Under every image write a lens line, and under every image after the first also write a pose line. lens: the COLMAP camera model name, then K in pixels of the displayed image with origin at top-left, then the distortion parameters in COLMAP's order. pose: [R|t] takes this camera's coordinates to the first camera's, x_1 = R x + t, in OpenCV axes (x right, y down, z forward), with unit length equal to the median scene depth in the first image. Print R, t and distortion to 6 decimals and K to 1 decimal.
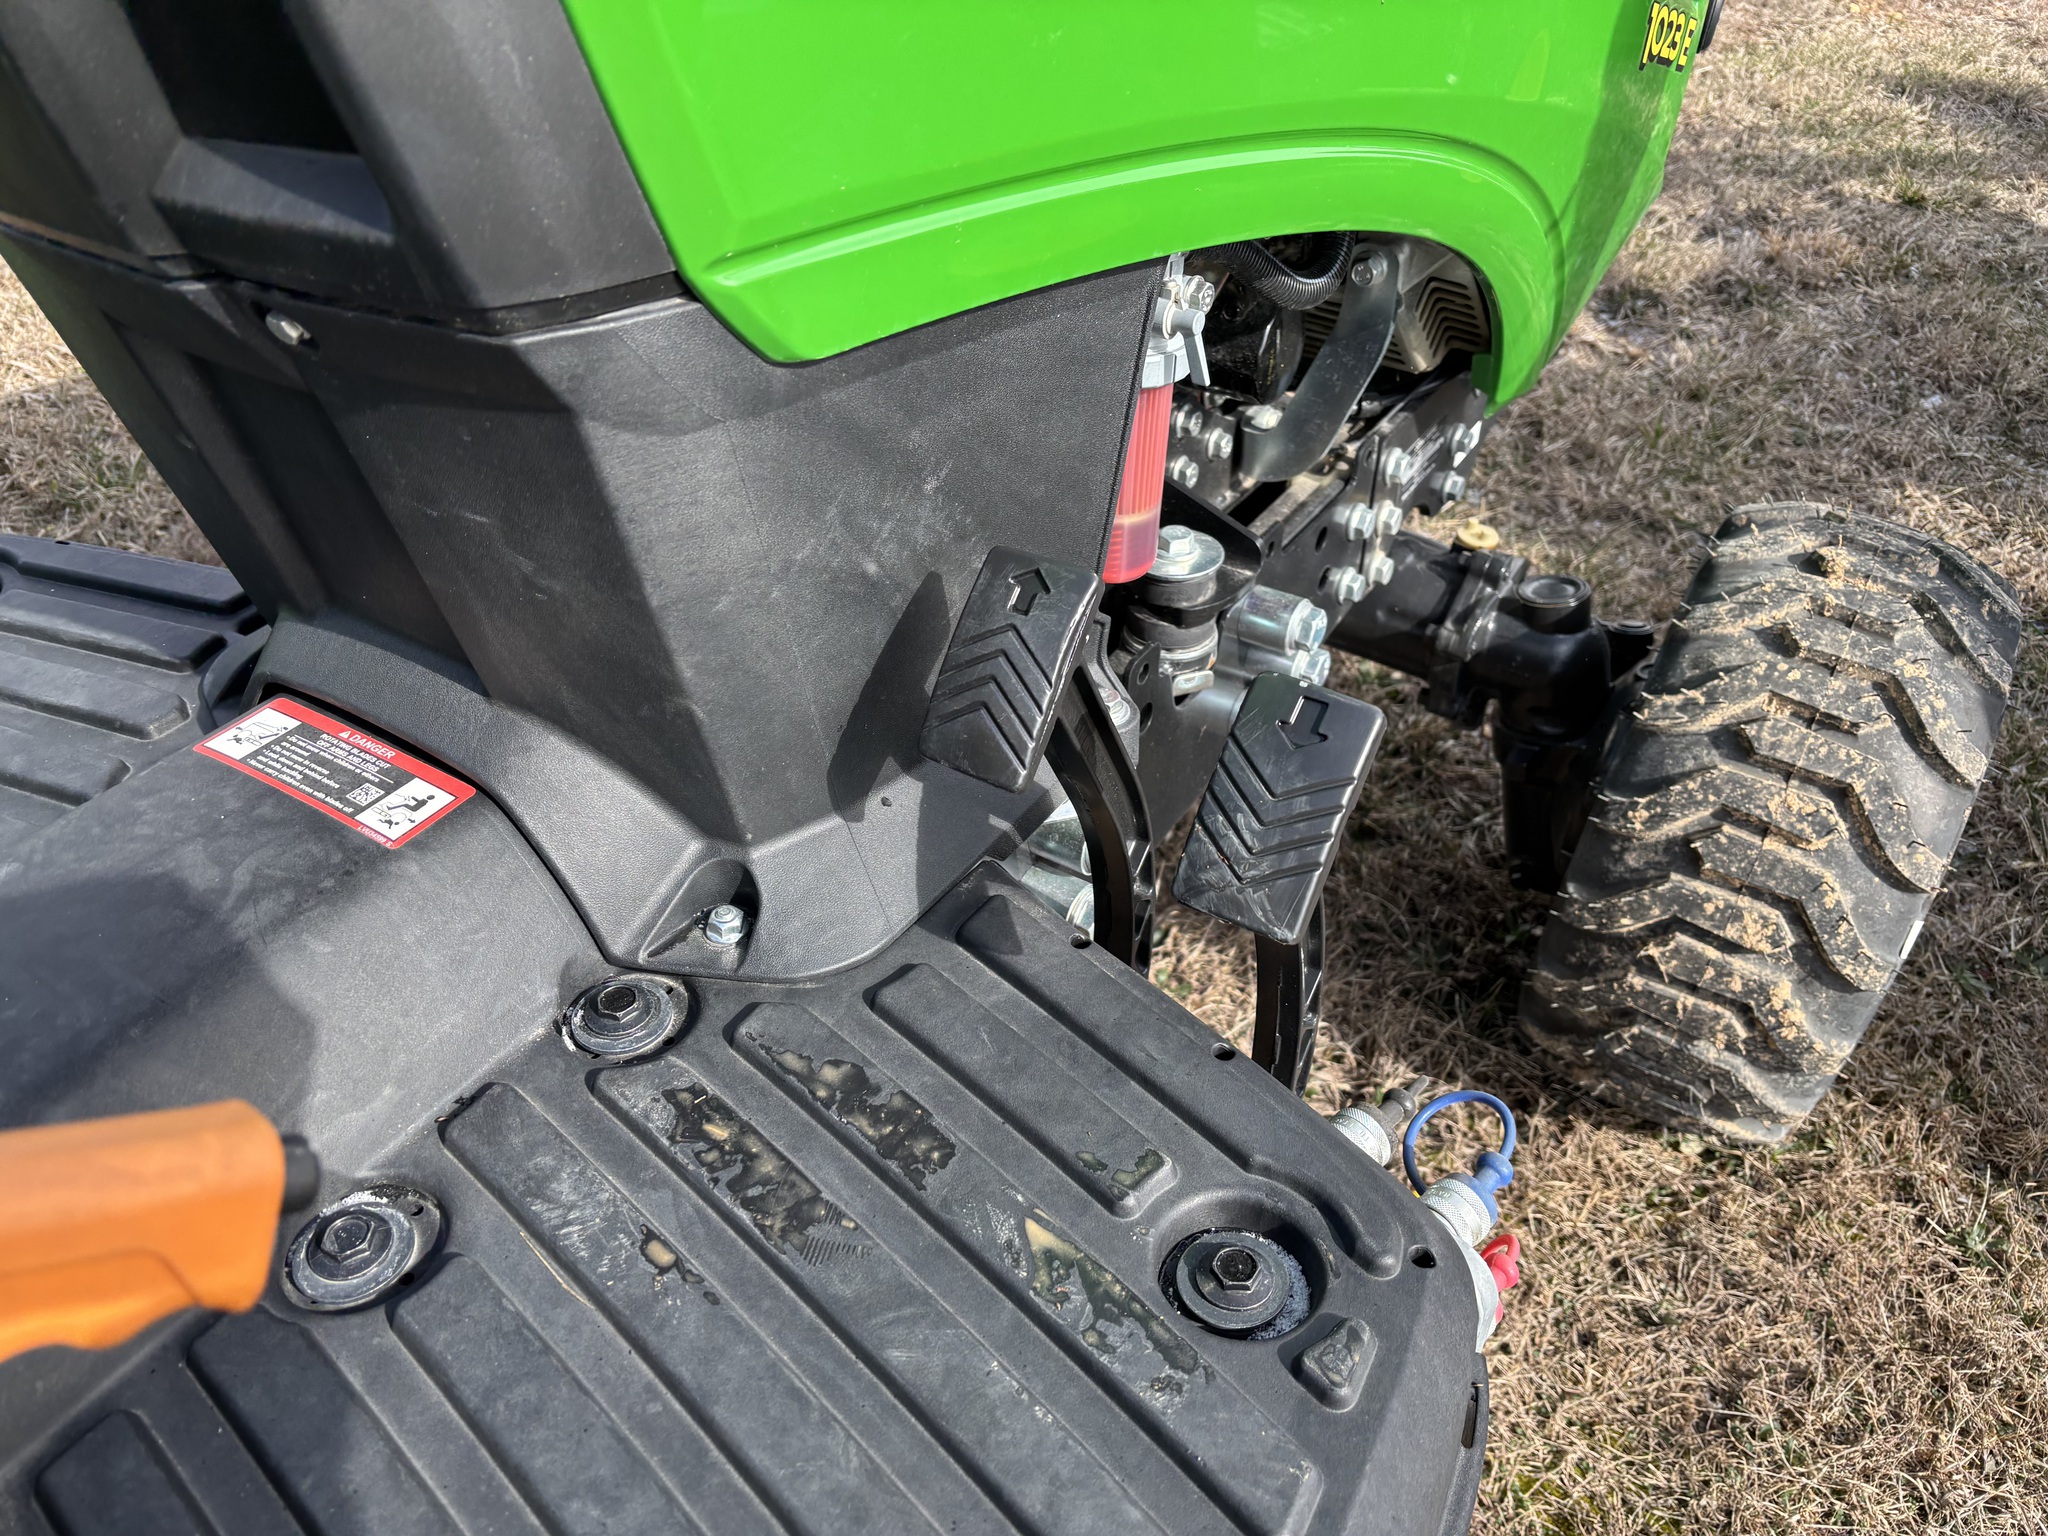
lens RADIAL K [[1535.5, 0, 1022.9], [0, 1535.5, 773.3], [0, 0, 1]] dist [0.031091, -0.027249]
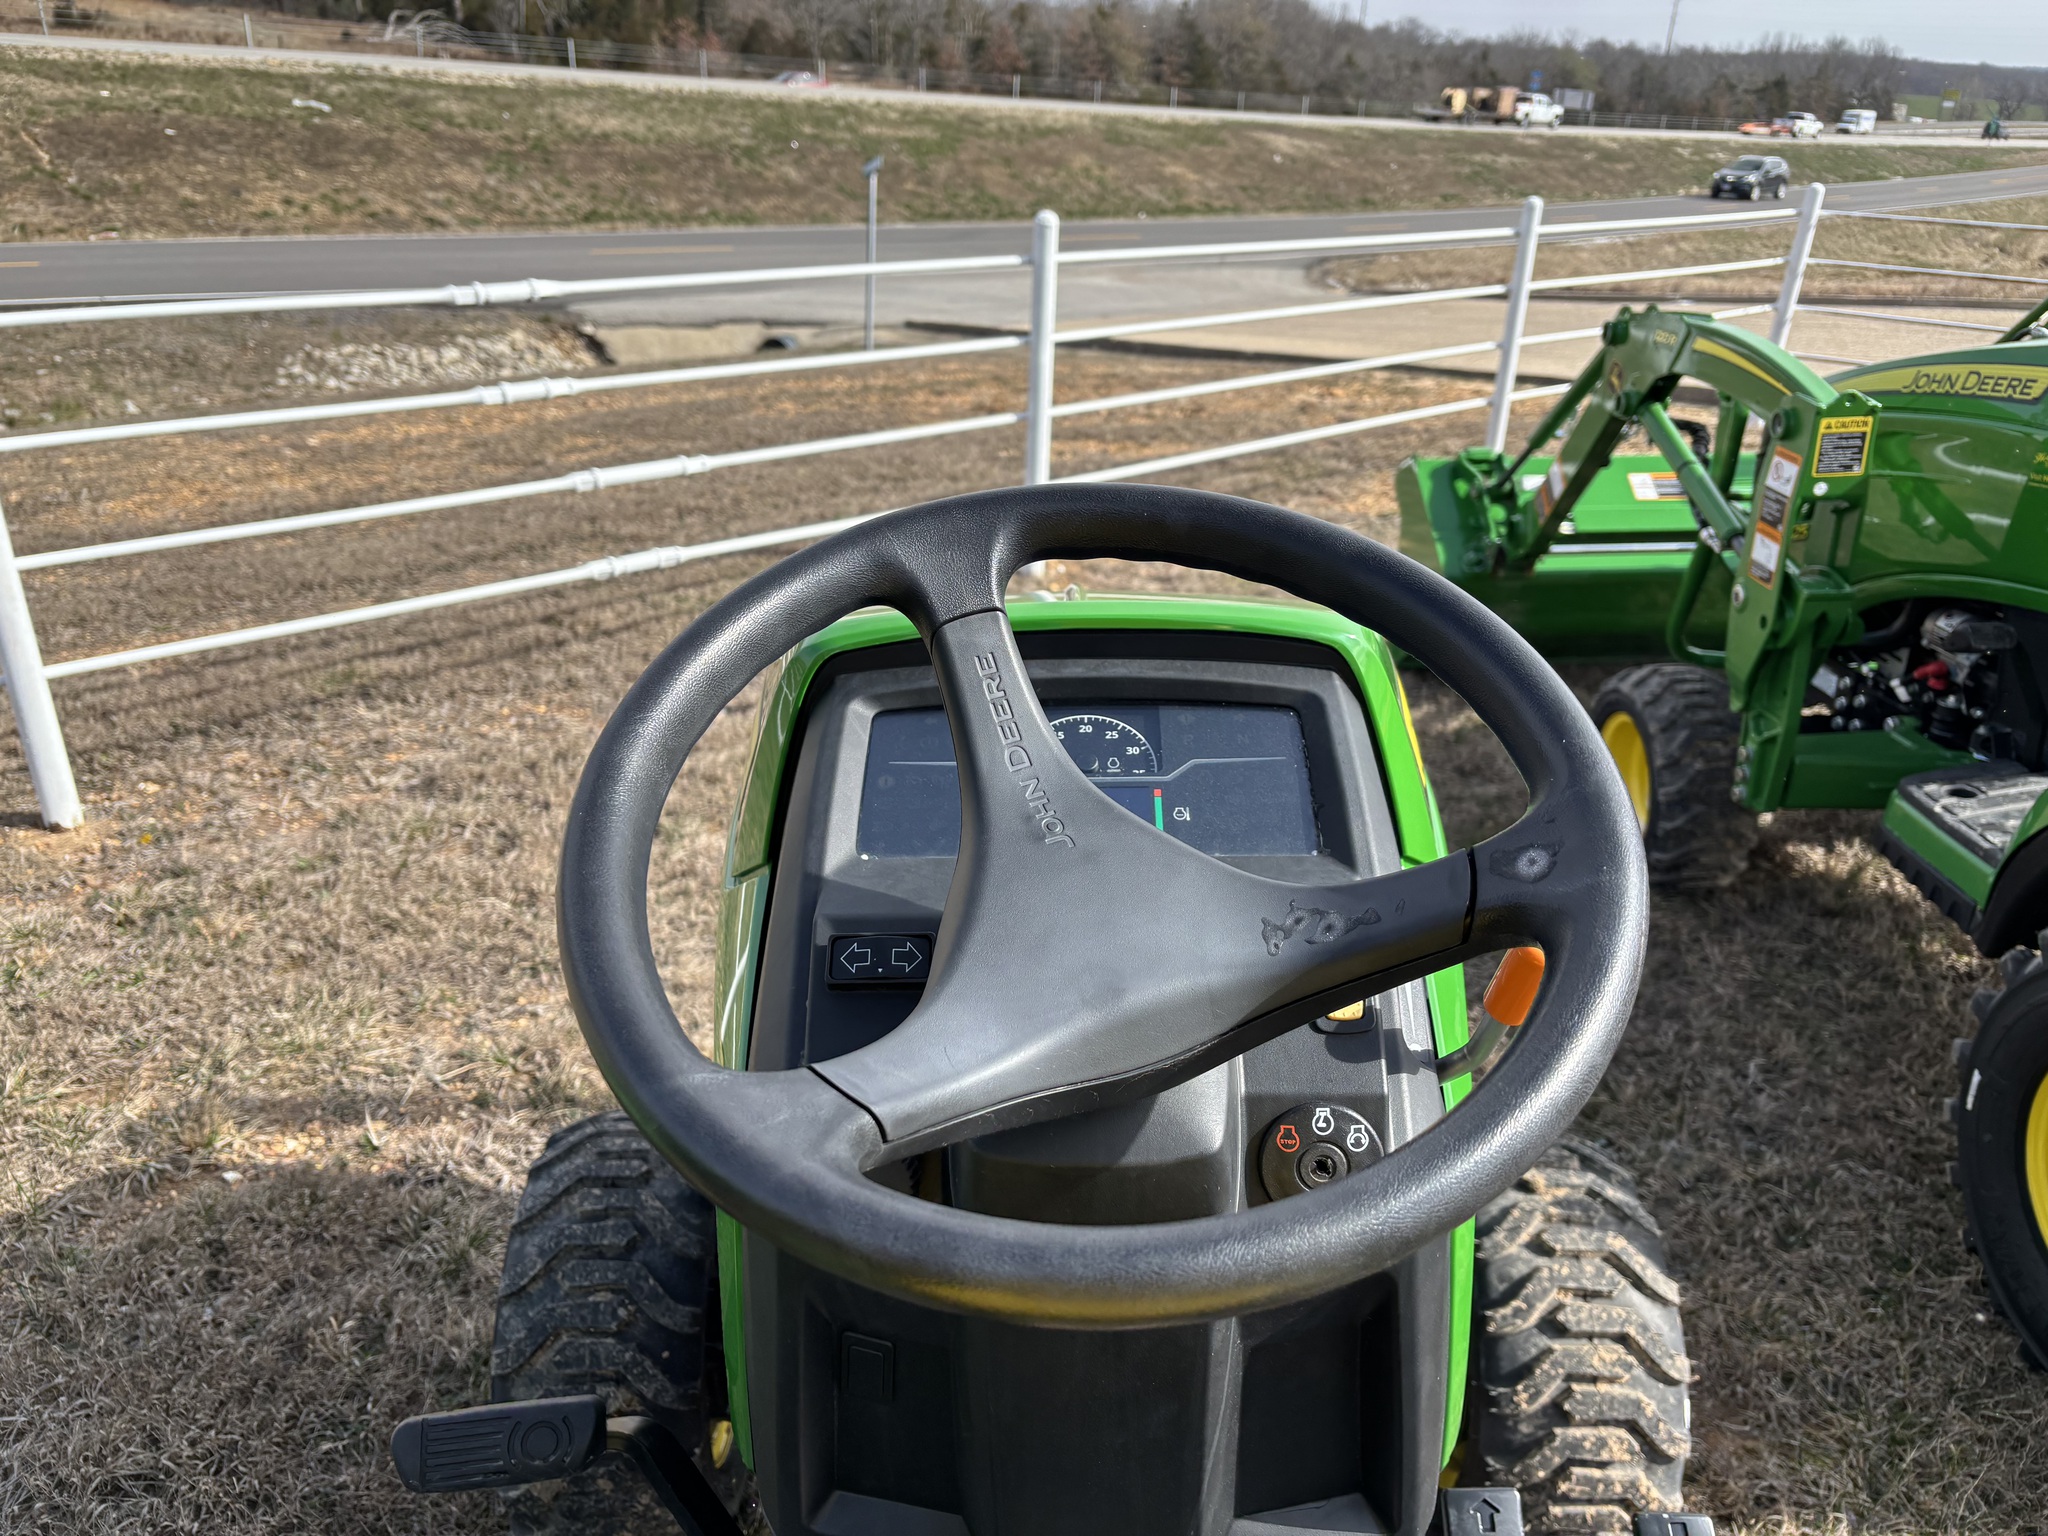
lens RADIAL K [[1559.2, 0, 1029.3], [0, 1559.2, 767.9], [0, 0, 1]] dist [0.052107, -0.065946]
pose [[0.852067, -0.205658, 0.481338, -0.616263], [0.333391, 0.922155, -0.196167, -0.399254], [-0.403525, 0.327621, 0.854302, -0.299435]]
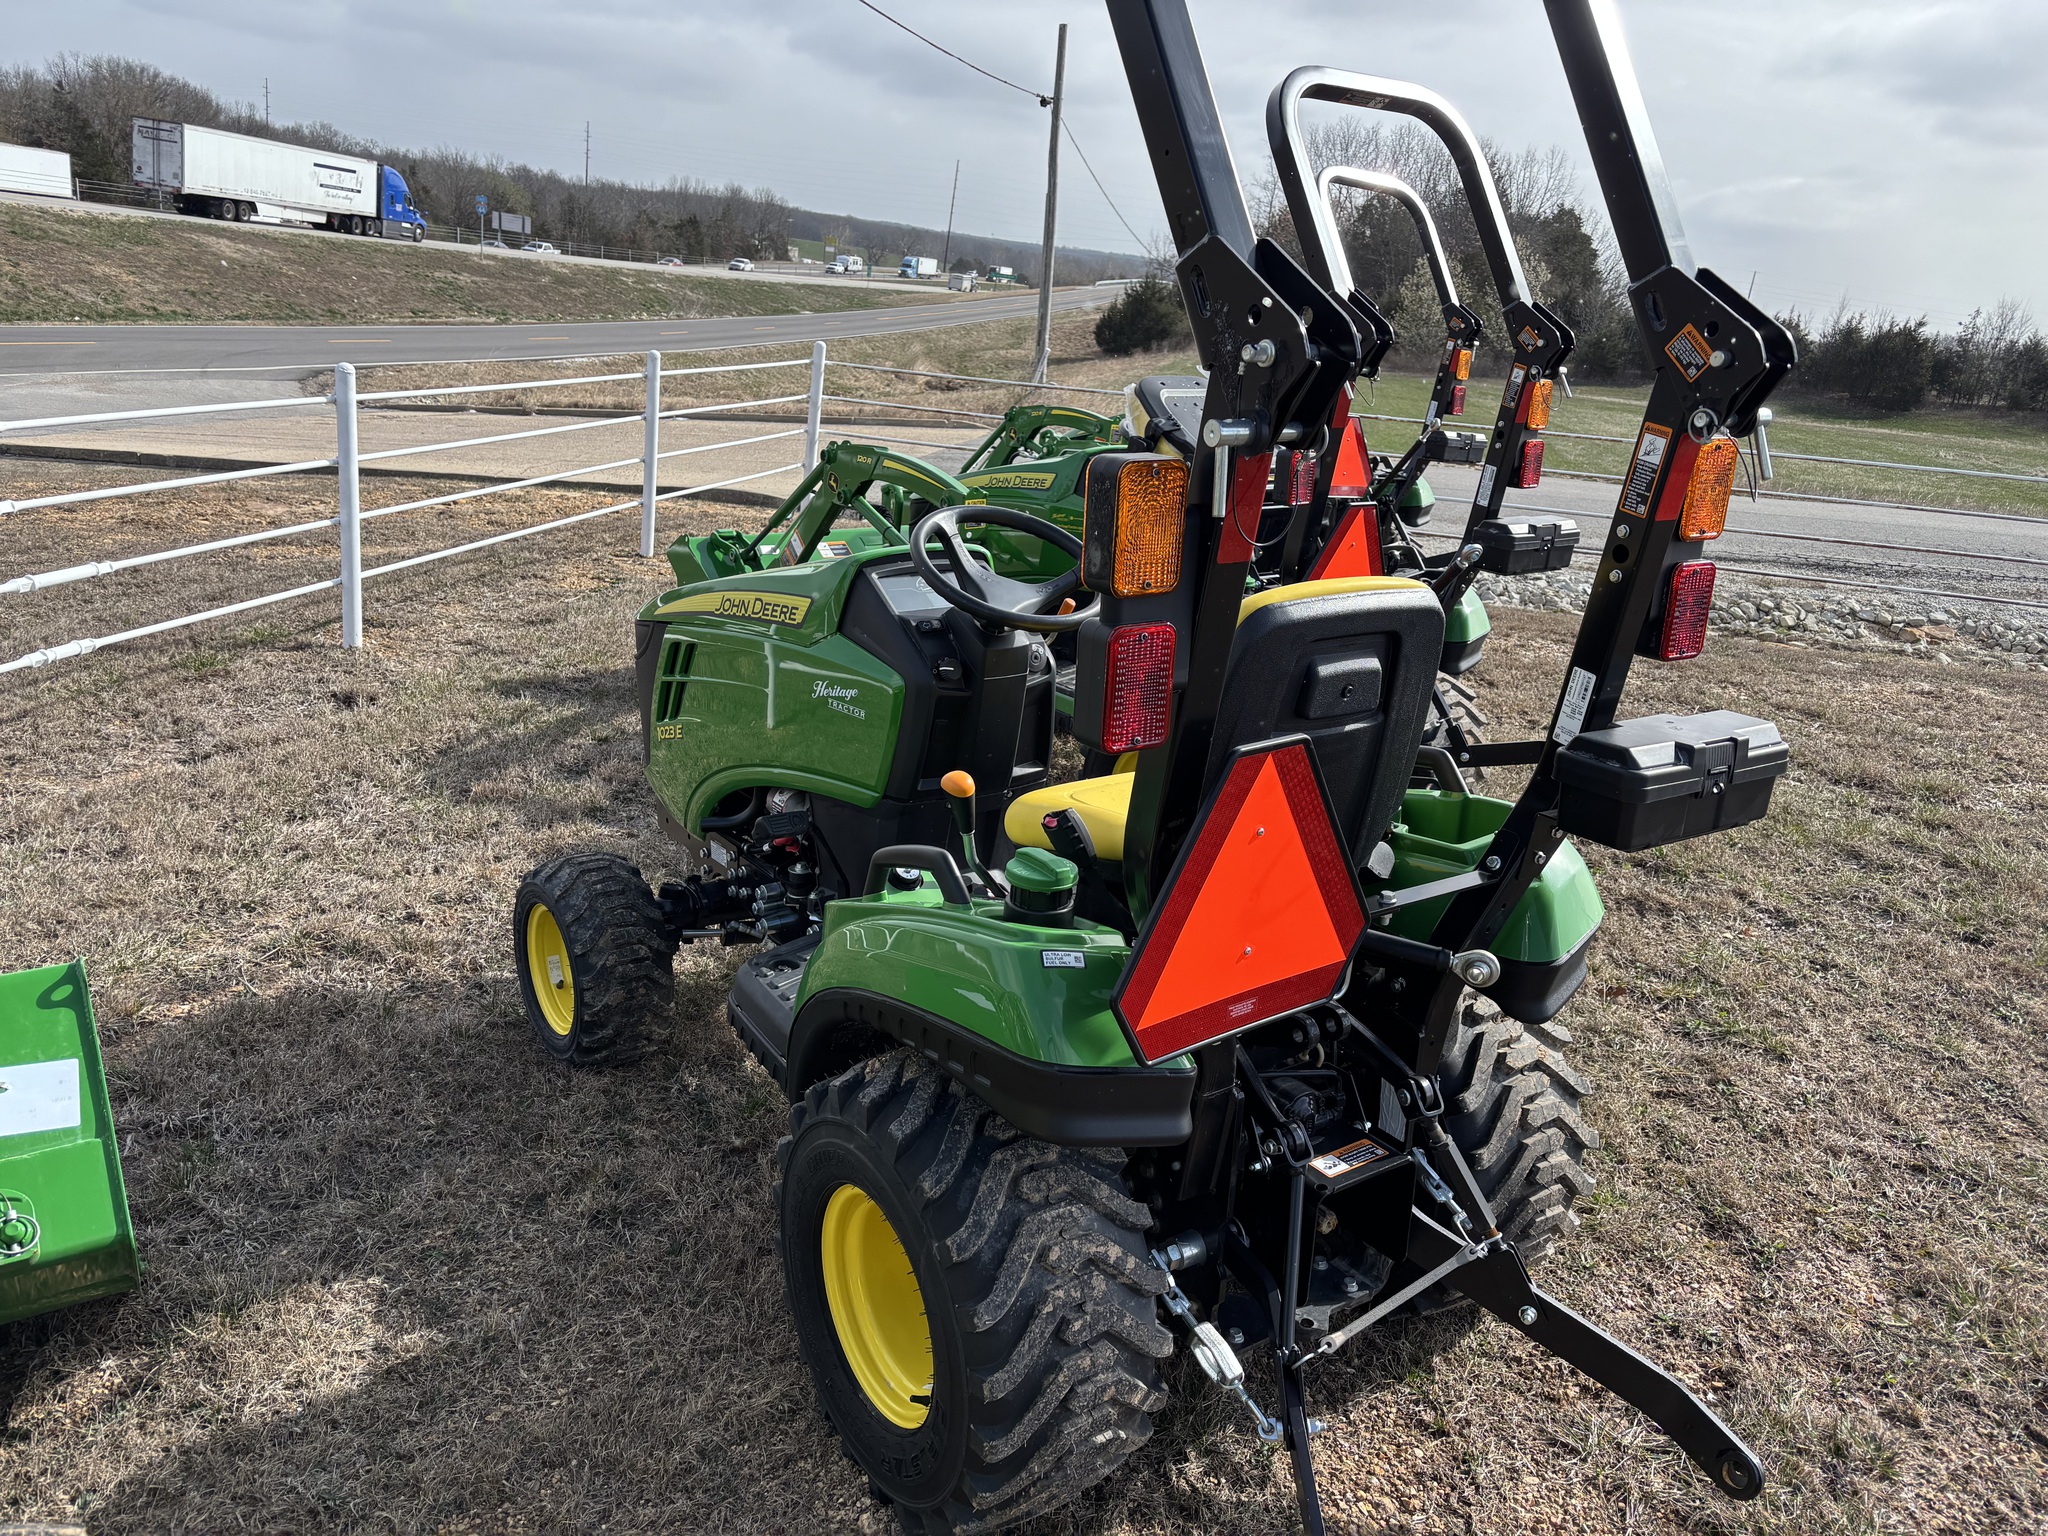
lens RADIAL K [[1546.9, 0, 998.3], [0, 1546.9, 779.1], [0, 0, 1]] dist [0.072173, -0.076251]
pose [[0.408717, -0.266634, 0.872844, -2.858029], [0.528896, 0.848608, 0.011570, -0.211848], [-0.743787, 0.456915, 0.487862, -0.988772]]
